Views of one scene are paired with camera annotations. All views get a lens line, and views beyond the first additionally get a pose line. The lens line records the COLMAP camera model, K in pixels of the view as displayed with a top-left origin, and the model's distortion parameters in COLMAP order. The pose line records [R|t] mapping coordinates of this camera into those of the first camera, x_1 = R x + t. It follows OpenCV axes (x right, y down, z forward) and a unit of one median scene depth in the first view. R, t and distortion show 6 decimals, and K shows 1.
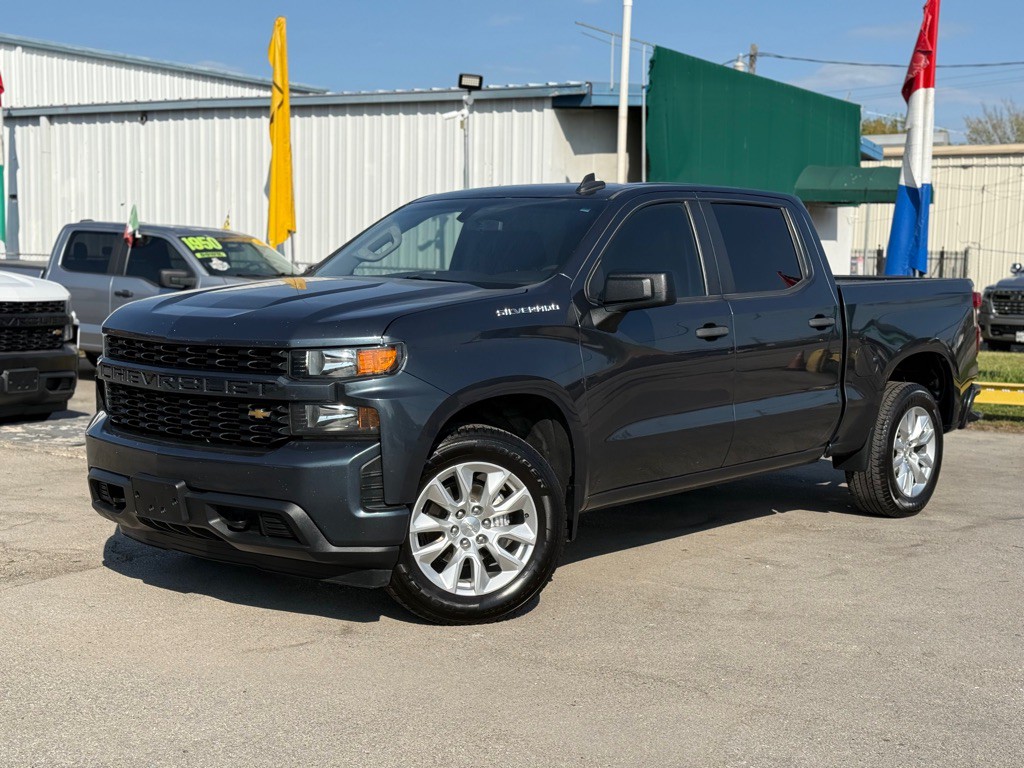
lens RADIAL K [[1430.8, 0, 515.8], [0, 1430.8, 381.4], [0, 0, 1]] dist [0.113020, 0.000000]
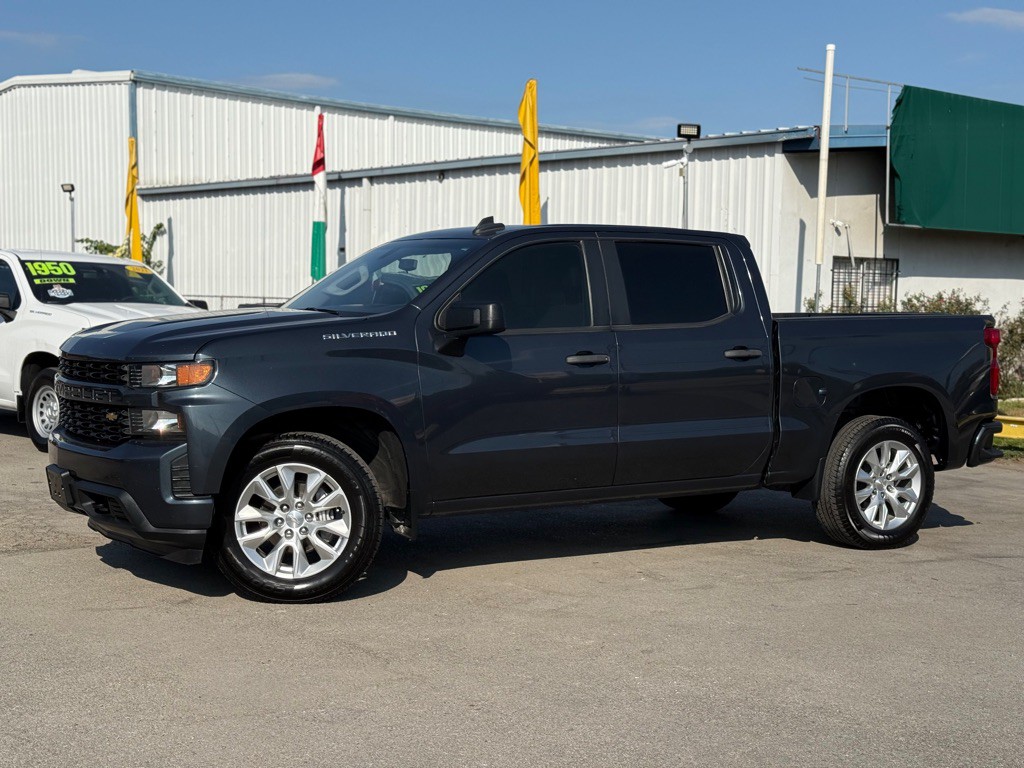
lens RADIAL K [[1430.8, 0, 513.2], [0, 1430.8, 389.7], [0, 0, 1]] dist [0.113020, 0.000000]
pose [[0.951663, 0.017097, -0.306667, 0.158407], [-0.025716, 0.999379, -0.024087, 0.006169], [0.306065, 0.030809, 0.951512, -0.019891]]
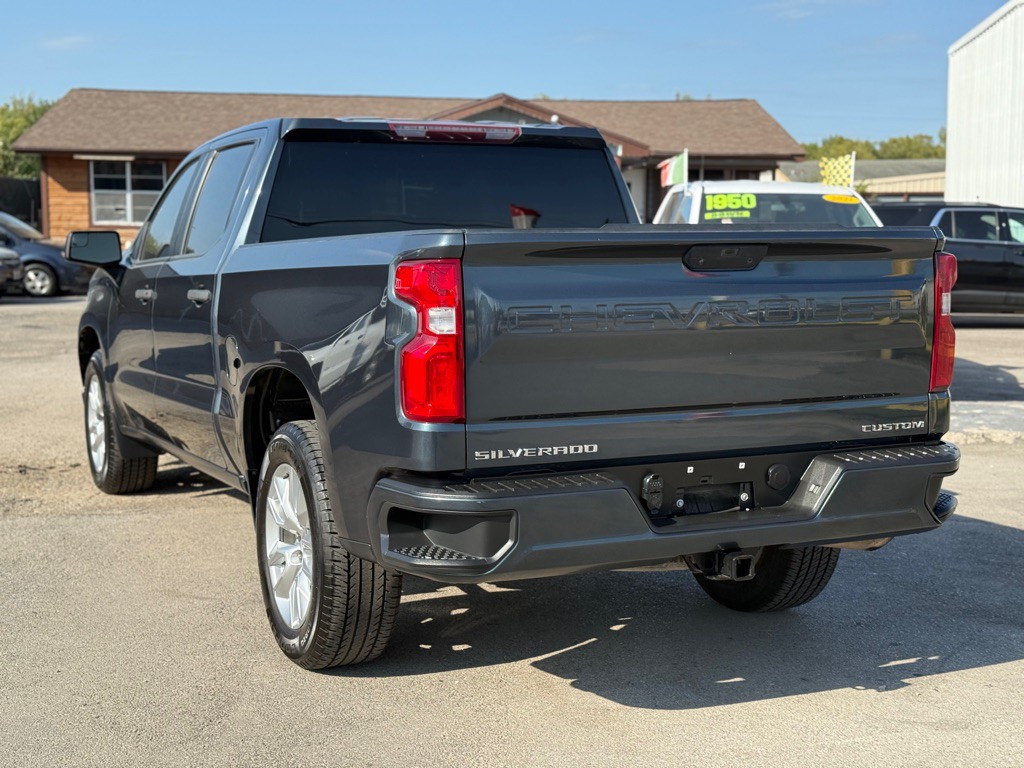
lens RADIAL K [[1430.8, 0, 520.8], [0, 1430.8, 385.2], [0, 0, 1]] dist [0.113020, 0.000000]
pose [[0.483708, 0.079102, -0.871647, 0.250291], [-0.067466, 0.996314, 0.052976, -0.011362], [0.872625, 0.033182, 0.487262, 0.205461]]
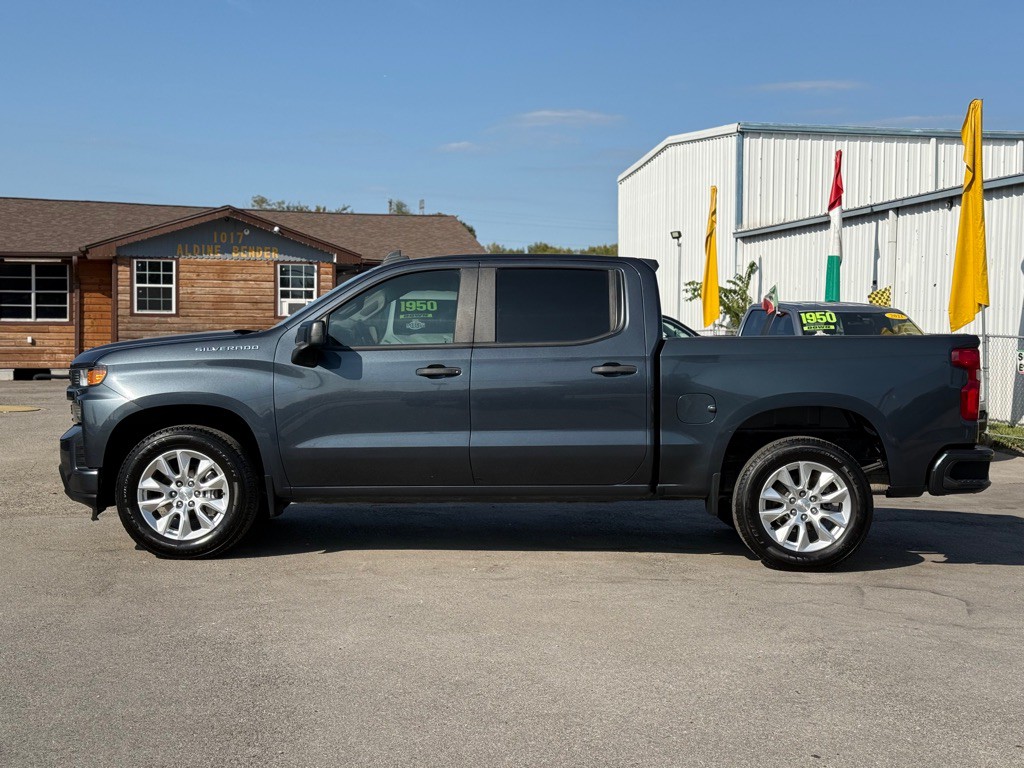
lens RADIAL K [[1430.8, 0, 521.7], [0, 1430.8, 384.0], [0, 0, 1]] dist [0.113020, 0.000000]
pose [[0.645683, 0.018328, -0.763386, 0.427593], [-0.063586, 0.997530, -0.029832, 0.003077], [0.760954, 0.067802, 0.645253, 0.093228]]
